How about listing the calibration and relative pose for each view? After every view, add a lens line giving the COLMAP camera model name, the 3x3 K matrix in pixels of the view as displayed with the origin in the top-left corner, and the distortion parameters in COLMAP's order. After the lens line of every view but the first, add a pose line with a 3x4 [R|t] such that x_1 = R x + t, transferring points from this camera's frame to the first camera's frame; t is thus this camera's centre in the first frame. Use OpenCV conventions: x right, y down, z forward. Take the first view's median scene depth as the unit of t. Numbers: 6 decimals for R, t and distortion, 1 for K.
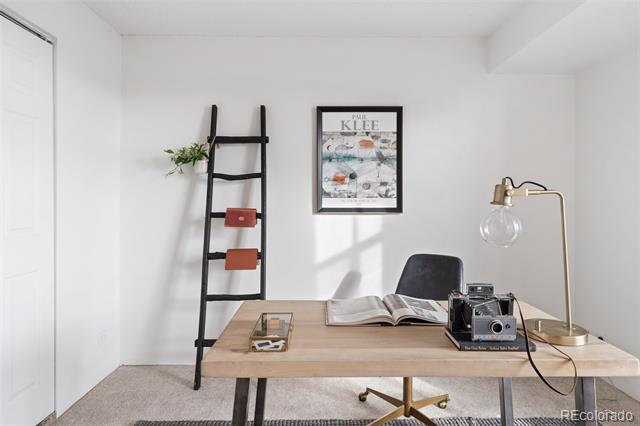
lens RADIAL K [[383.4, 0, 319.8], [0, 383.4, 210.3], [0, 0, 1]] dist [-0.004031, 0.000179]
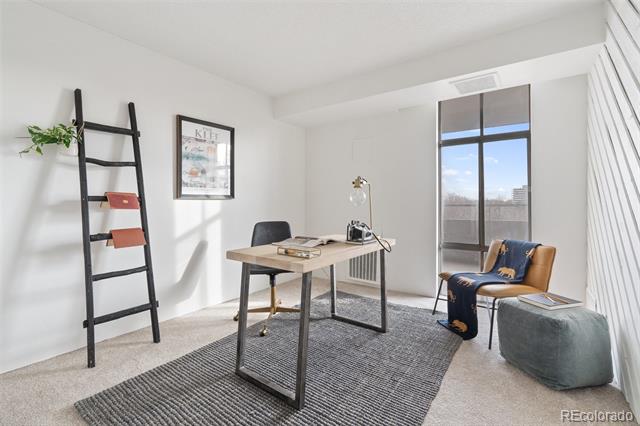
lens RADIAL K [[293.0, 0, 318.7], [0, 293.0, 213.1], [0, 0, 1]] dist [-0.005920, 0.001423]
pose [[0.599931, -0.030726, 0.799462, -0.513194], [0.018904, 0.999528, 0.024230, 0.042256], [-0.799829, 0.000577, 0.600228, 0.036796]]
